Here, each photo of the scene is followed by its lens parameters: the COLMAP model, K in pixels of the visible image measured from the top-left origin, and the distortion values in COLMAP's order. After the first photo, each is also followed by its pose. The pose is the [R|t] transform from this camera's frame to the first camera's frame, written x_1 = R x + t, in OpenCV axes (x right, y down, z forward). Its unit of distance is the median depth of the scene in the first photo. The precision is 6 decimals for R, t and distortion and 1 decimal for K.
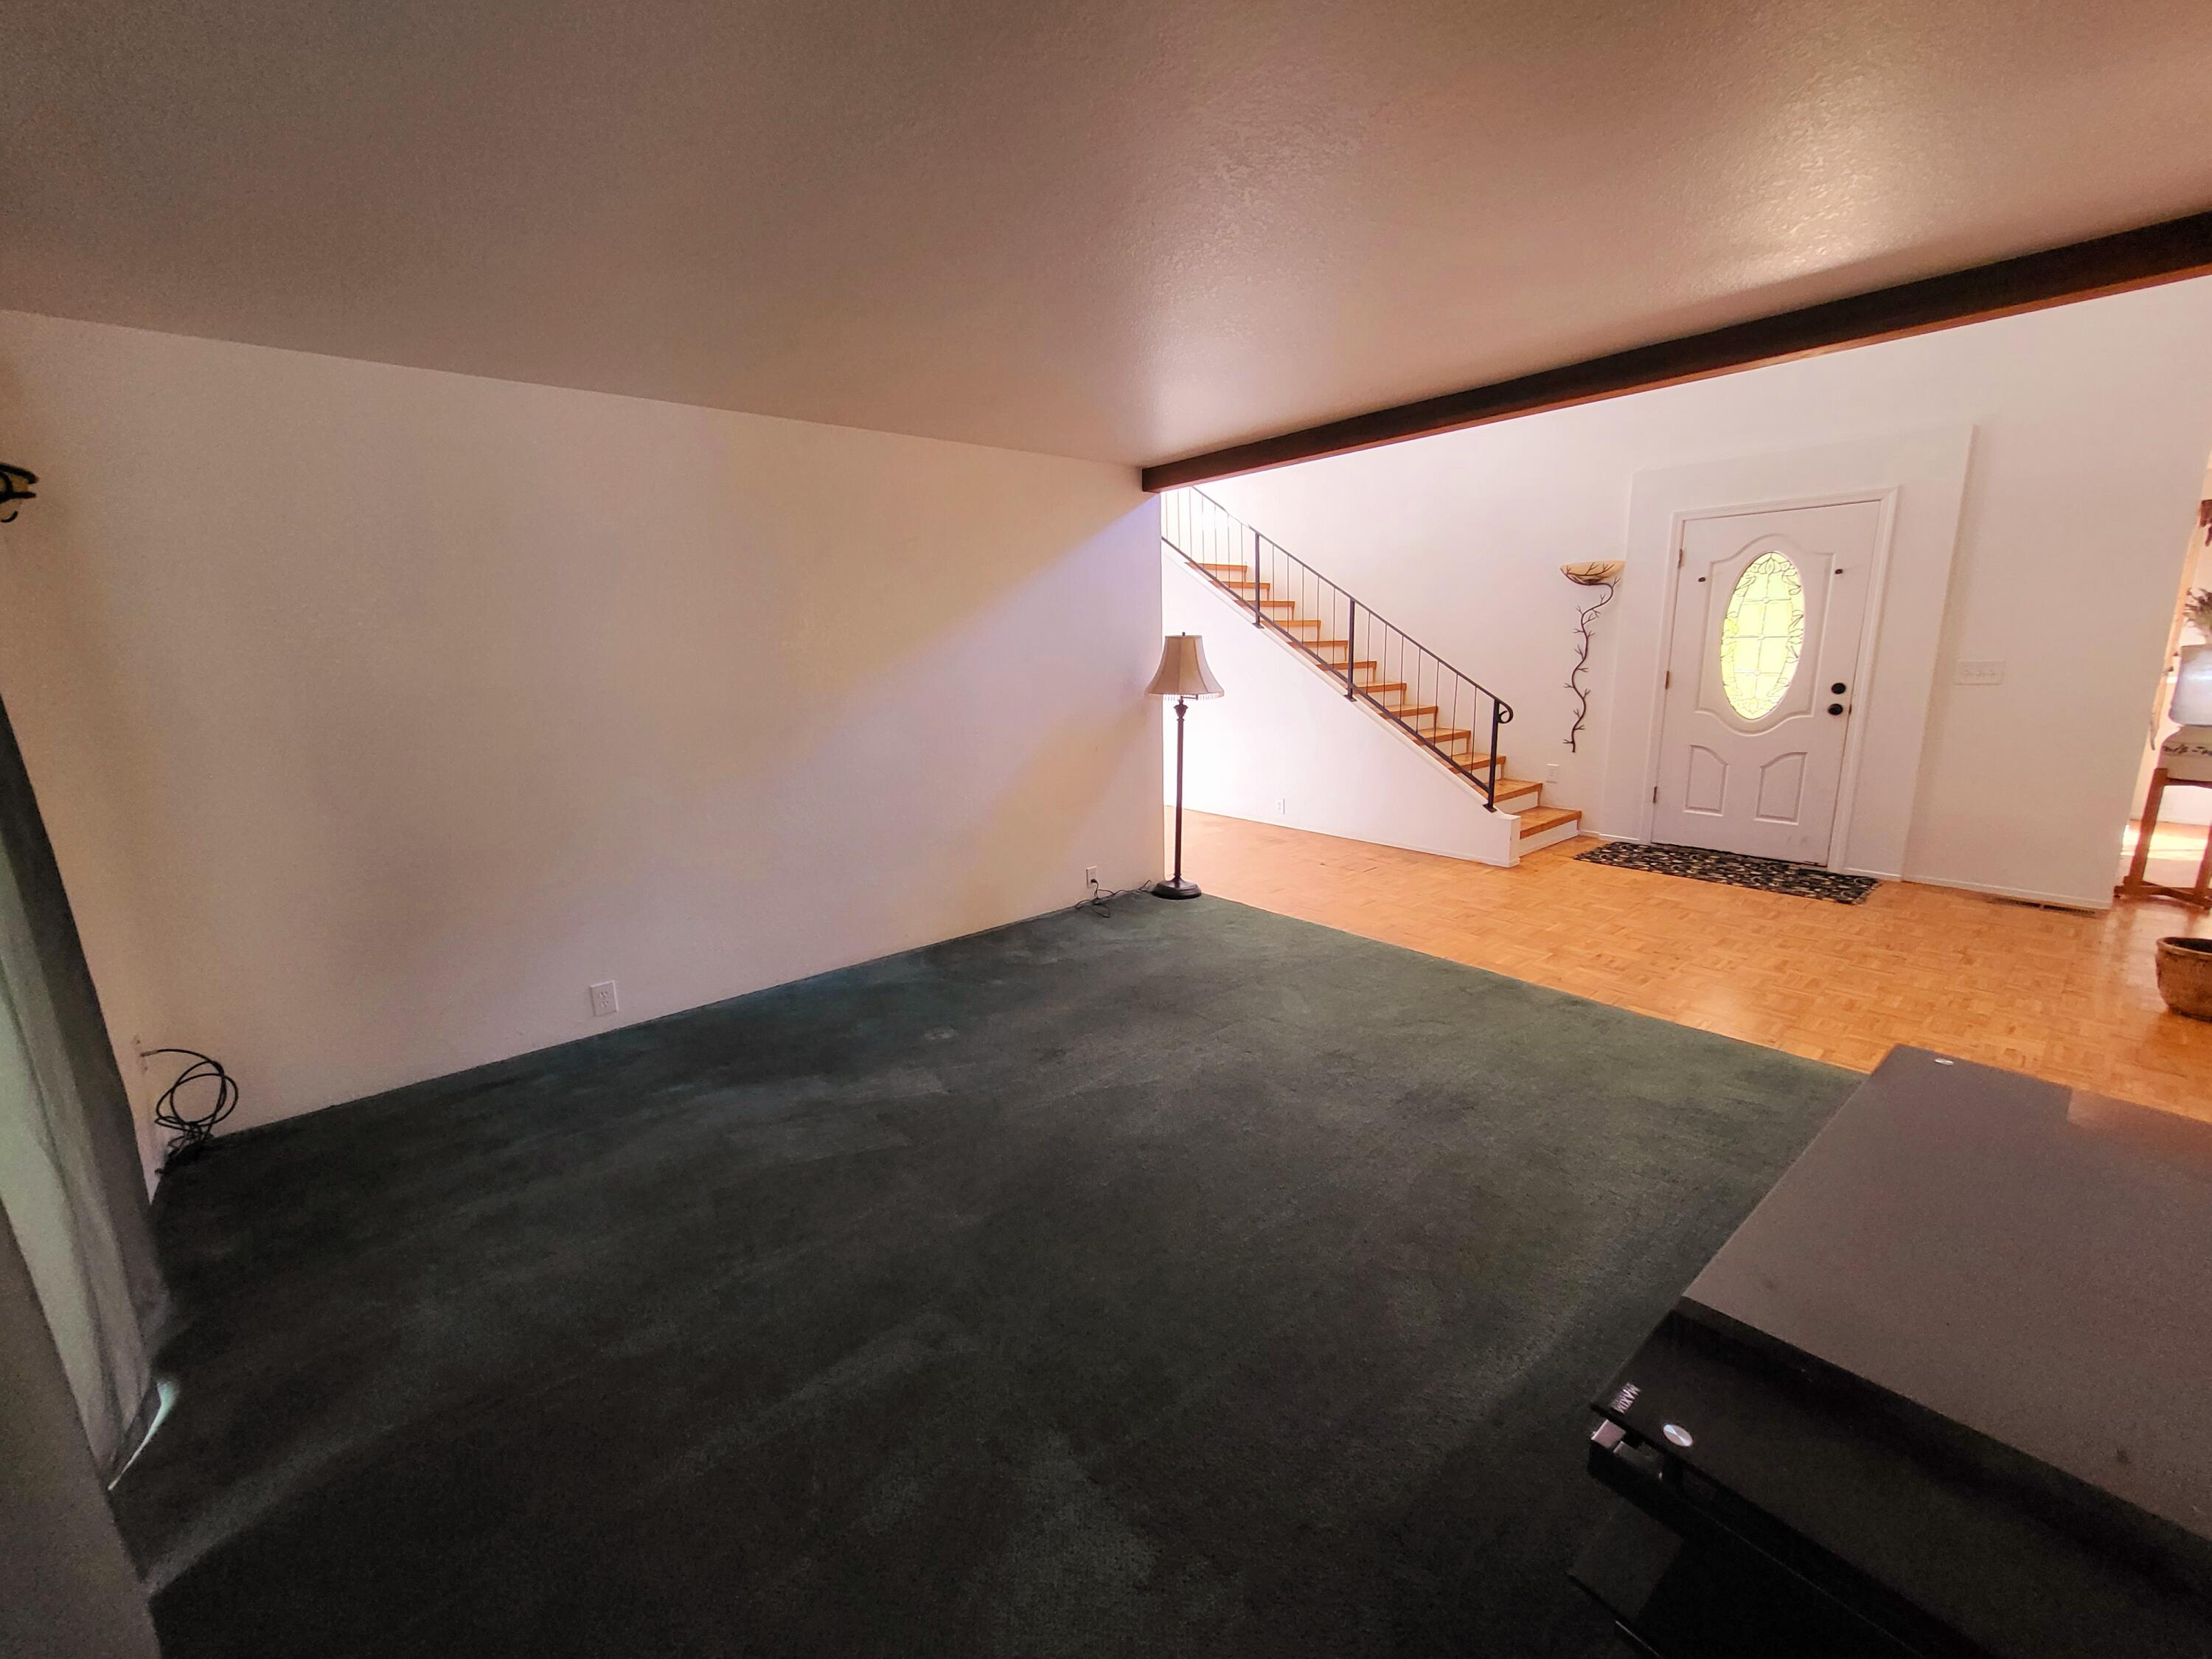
lens RADIAL K [[878.3, 0, 1096.3], [0, 878.3, 823.9], [0, 0, 1]] dist [0.008882, -0.002919]
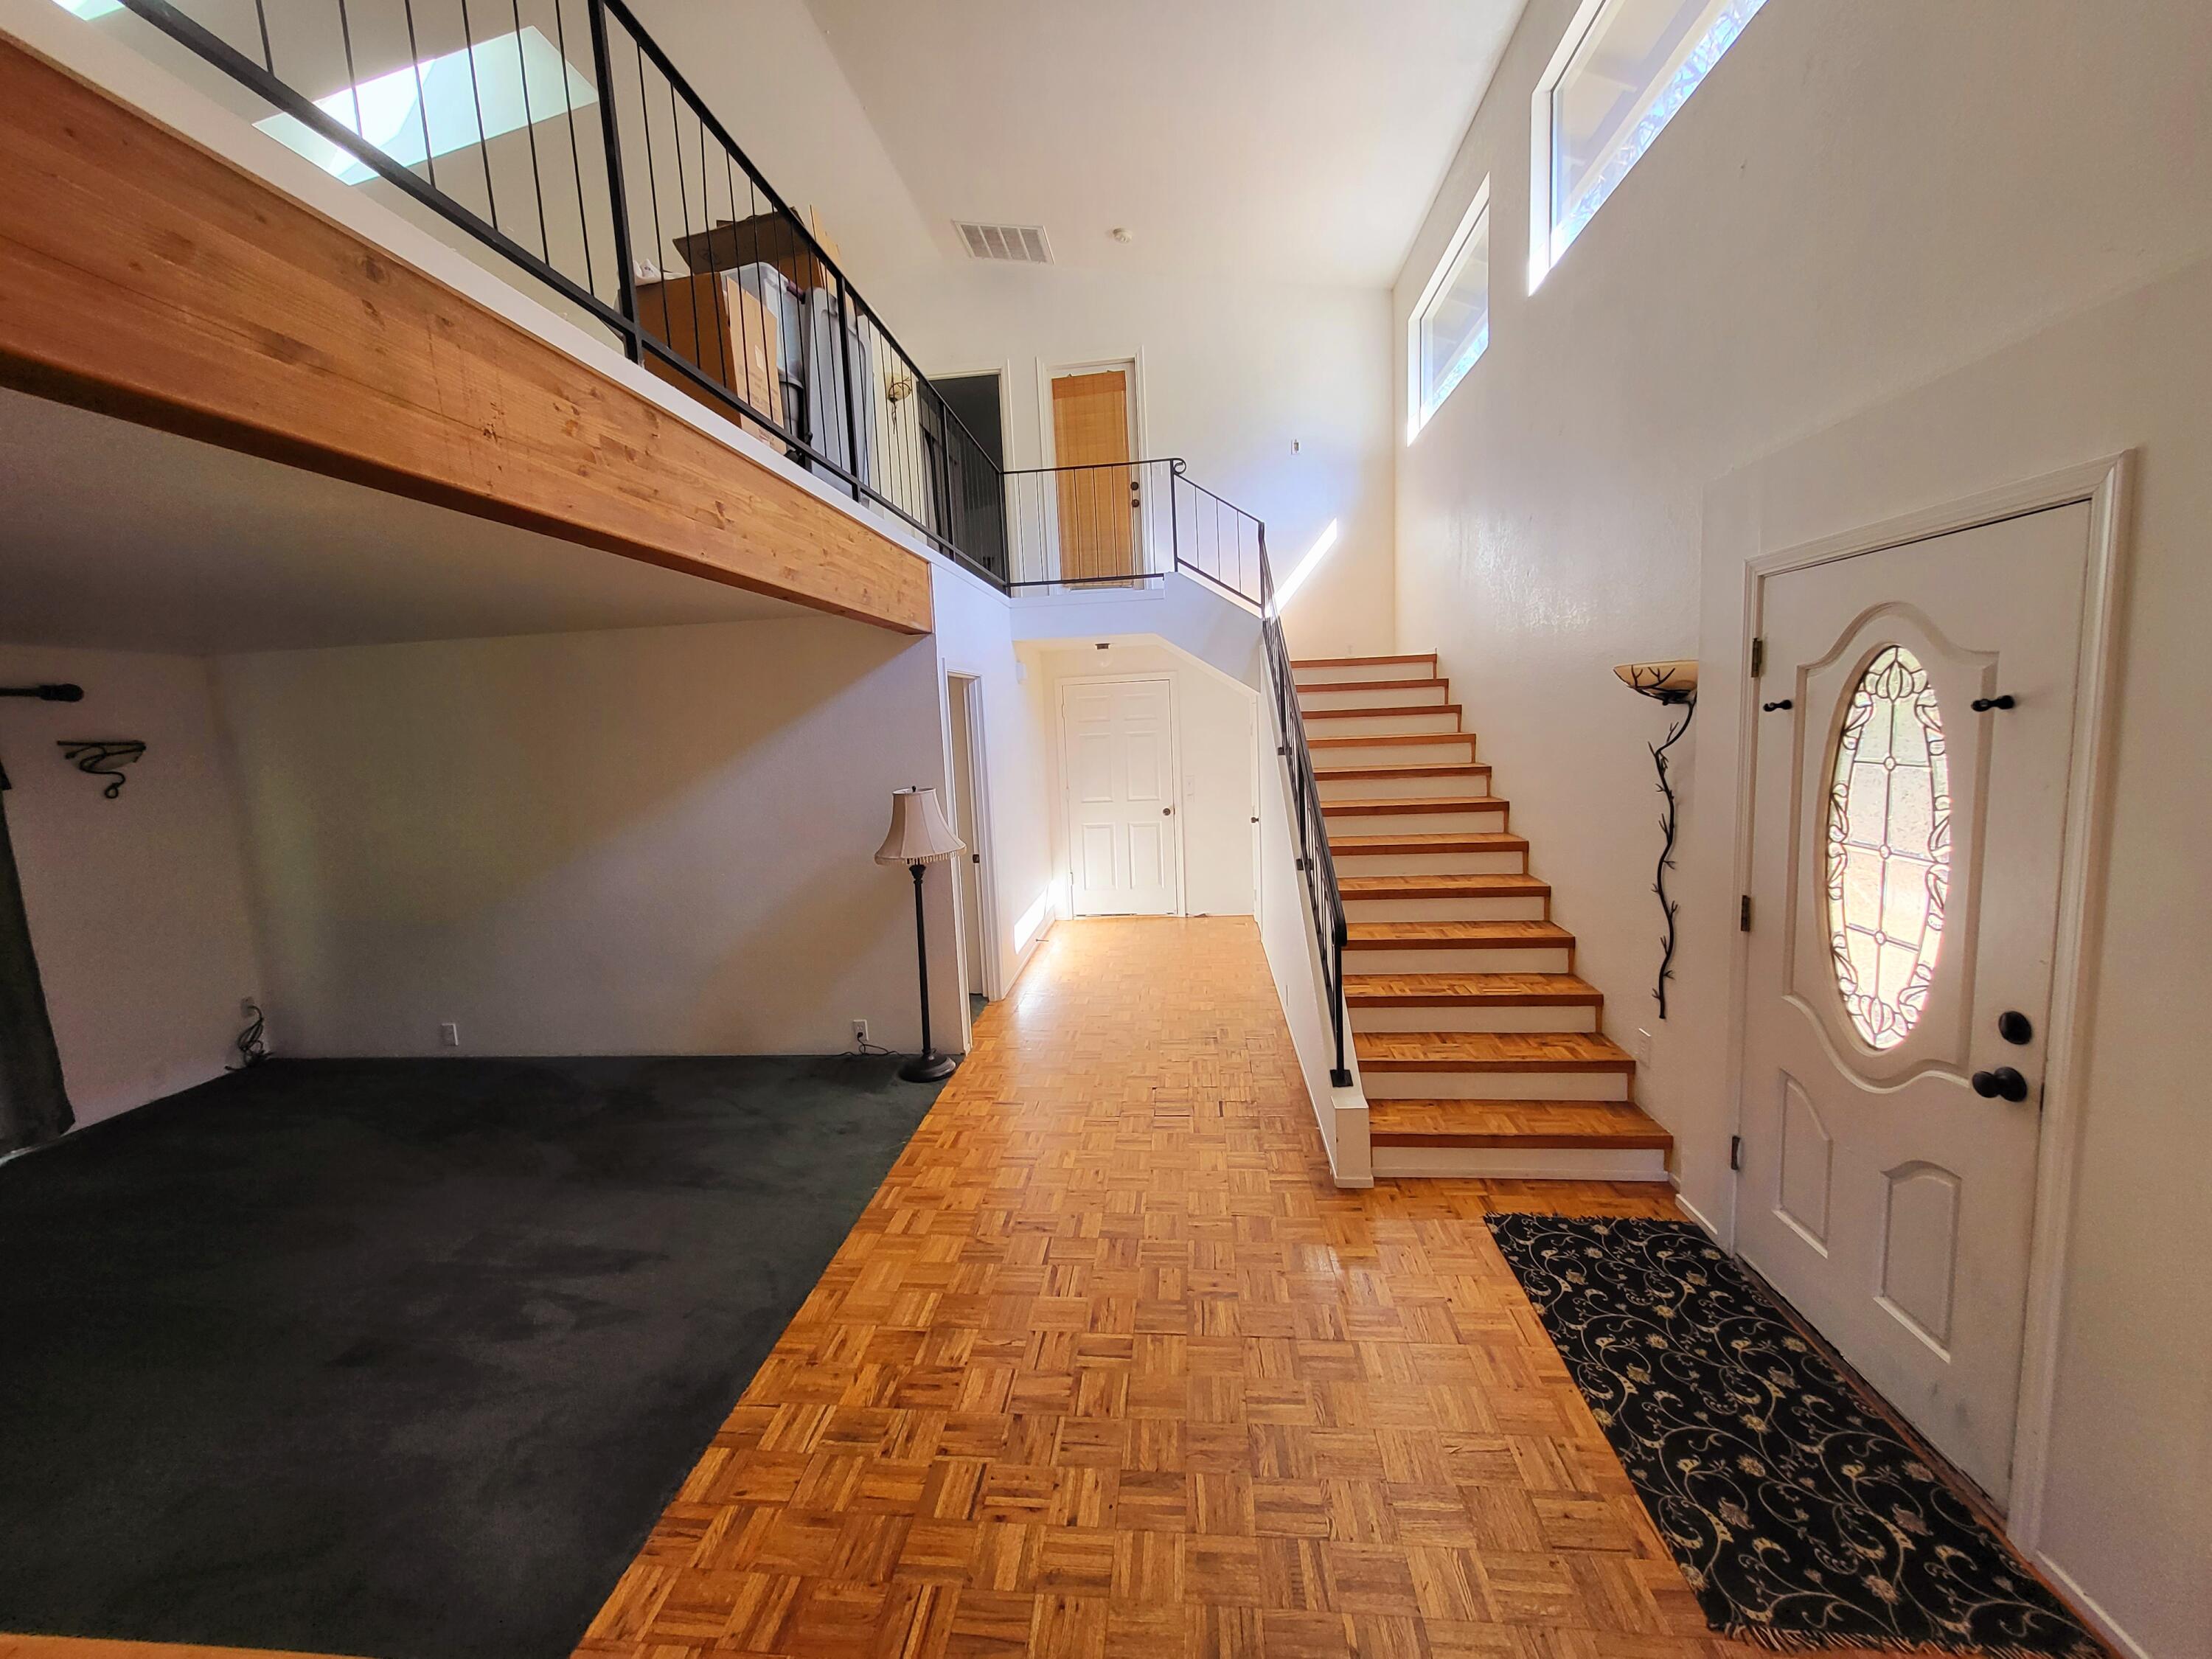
lens RADIAL K [[878.3, 0, 1096.3], [0, 878.3, 823.9], [0, 0, 1]] dist [0.008882, -0.002919]
pose [[0.689350, 0.081370, -0.719844, 0.831268], [-0.119391, 0.992845, -0.002104, -0.188779], [0.714522, 0.087393, 0.694133, 0.484283]]
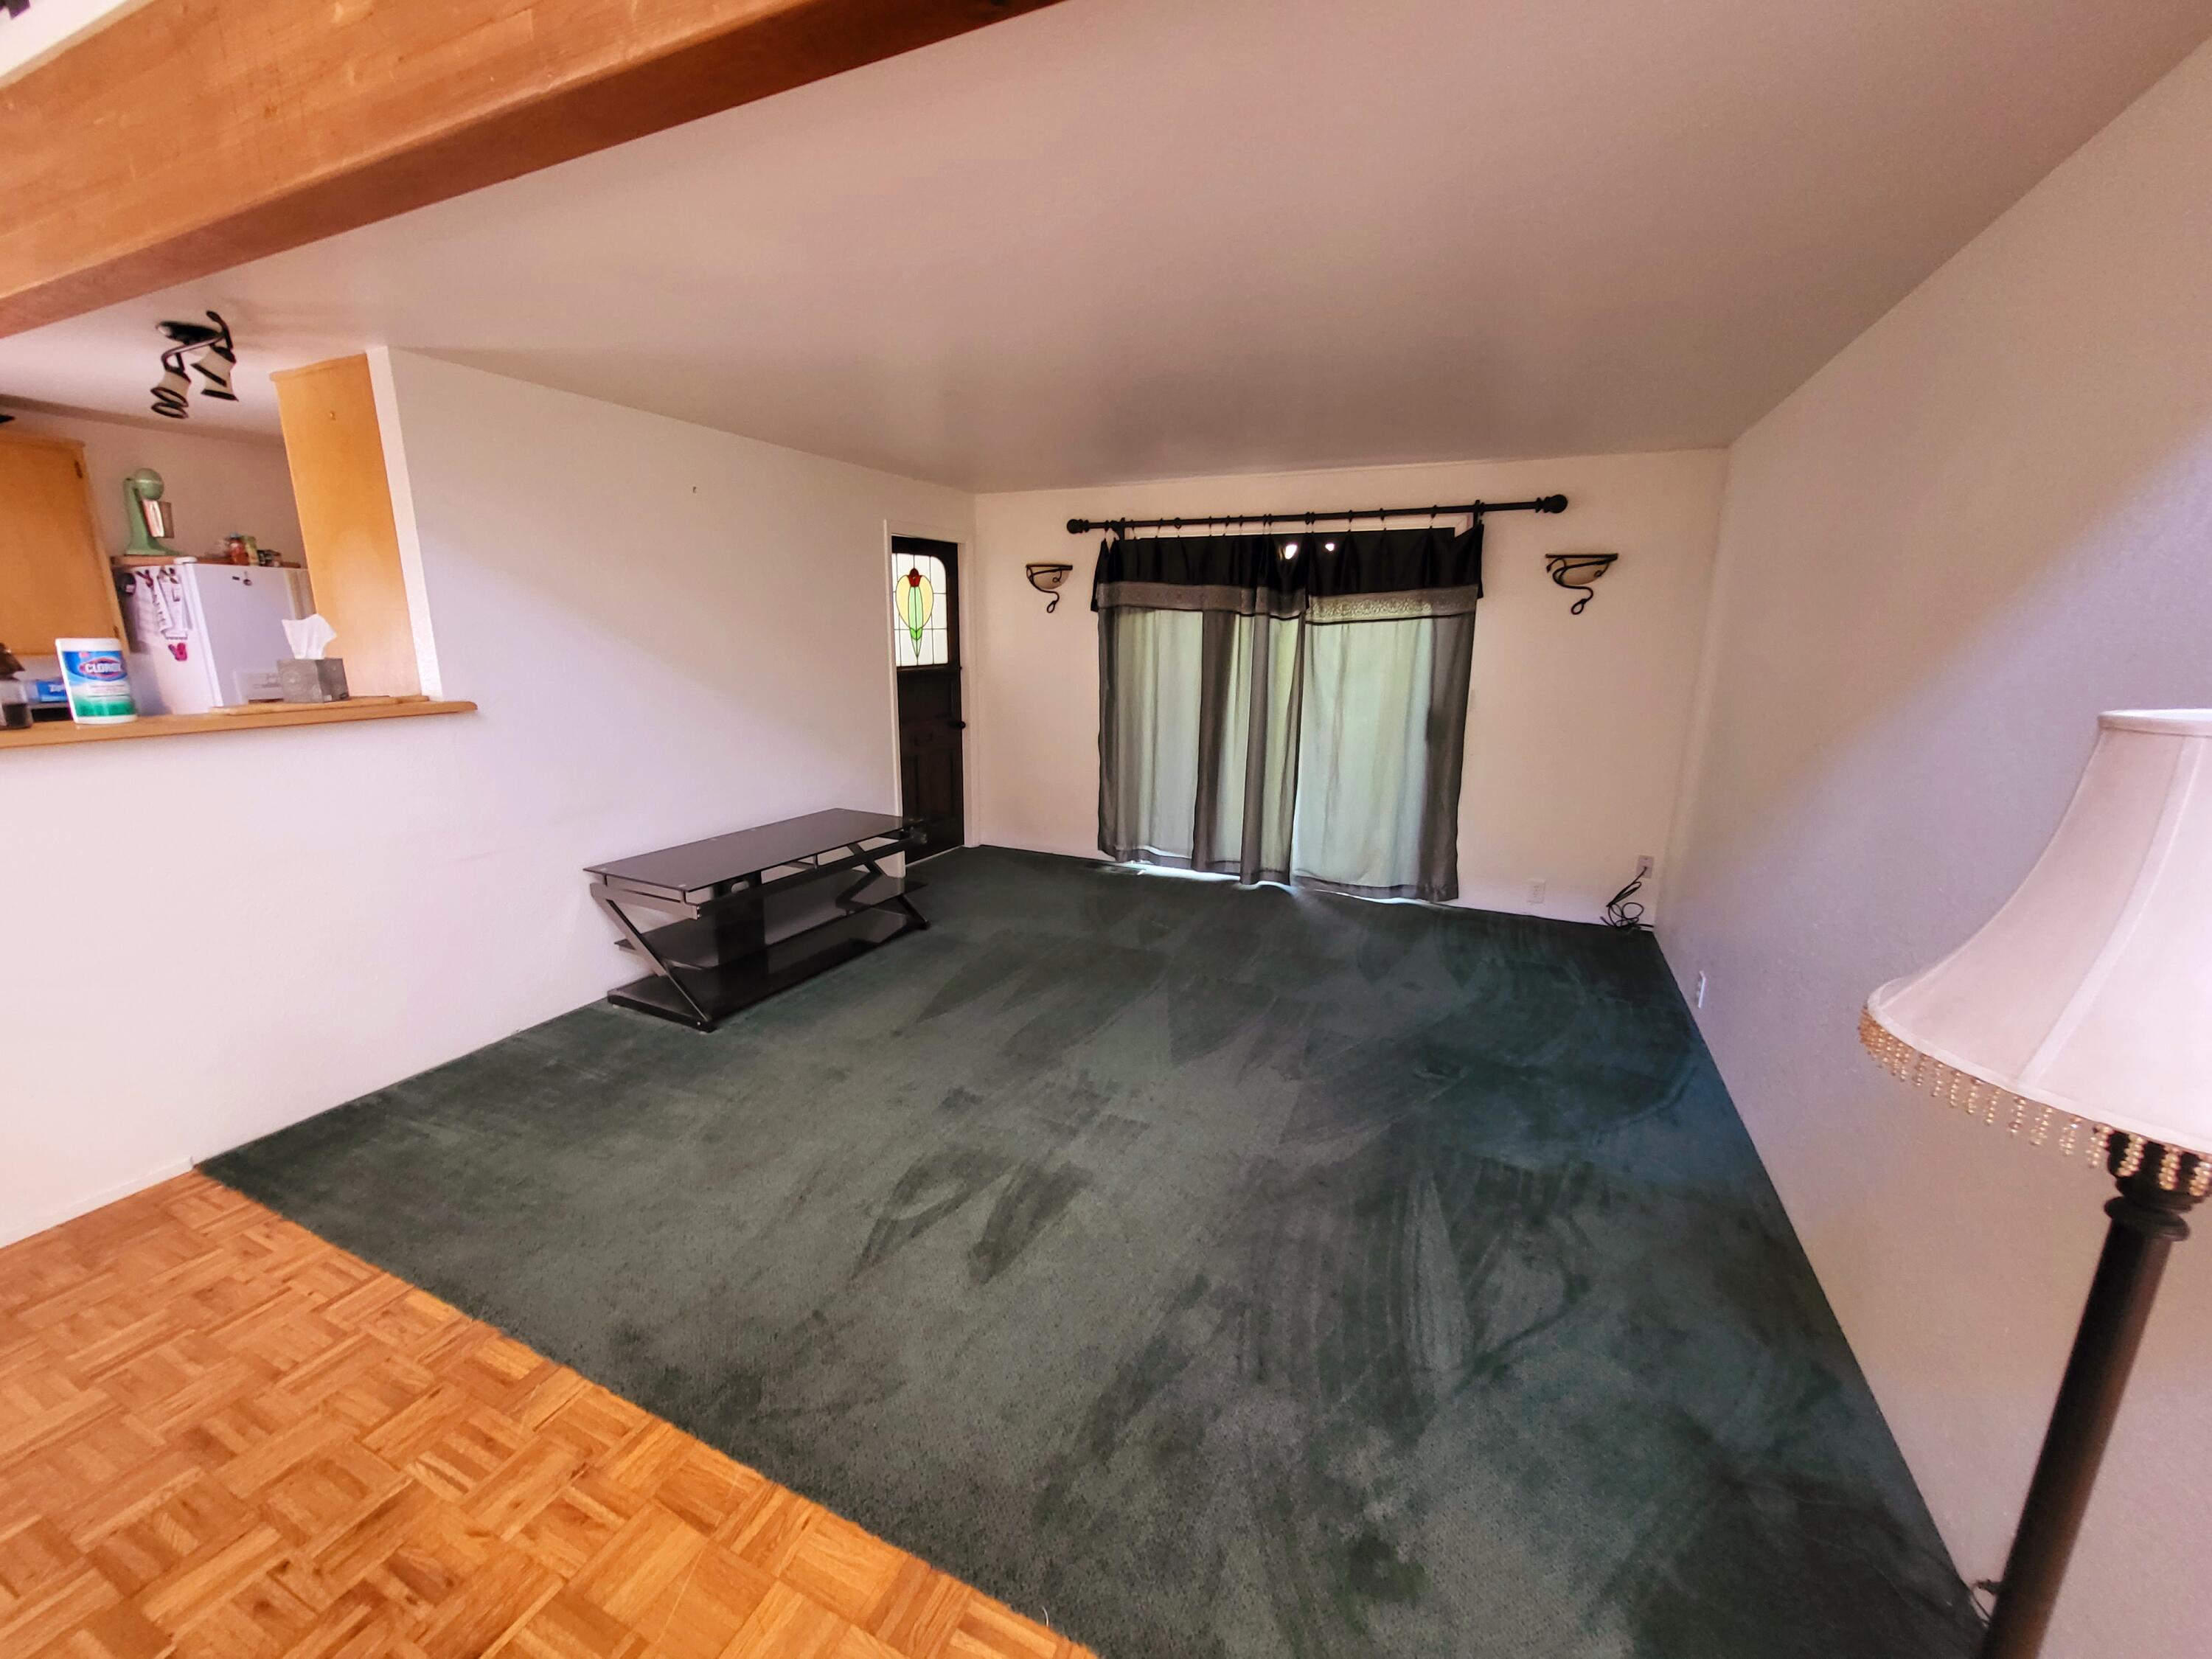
lens RADIAL K [[880.1, 0, 1093.2], [0, 880.1, 822.6], [0, 0, 1]] dist [0.008166, 0.000042]
pose [[-0.910704, 0.109968, -0.398152, 0.315210], [-0.066952, 0.911865, 0.404994, -0.231845], [0.407597, 0.395487, -0.823076, 0.996312]]
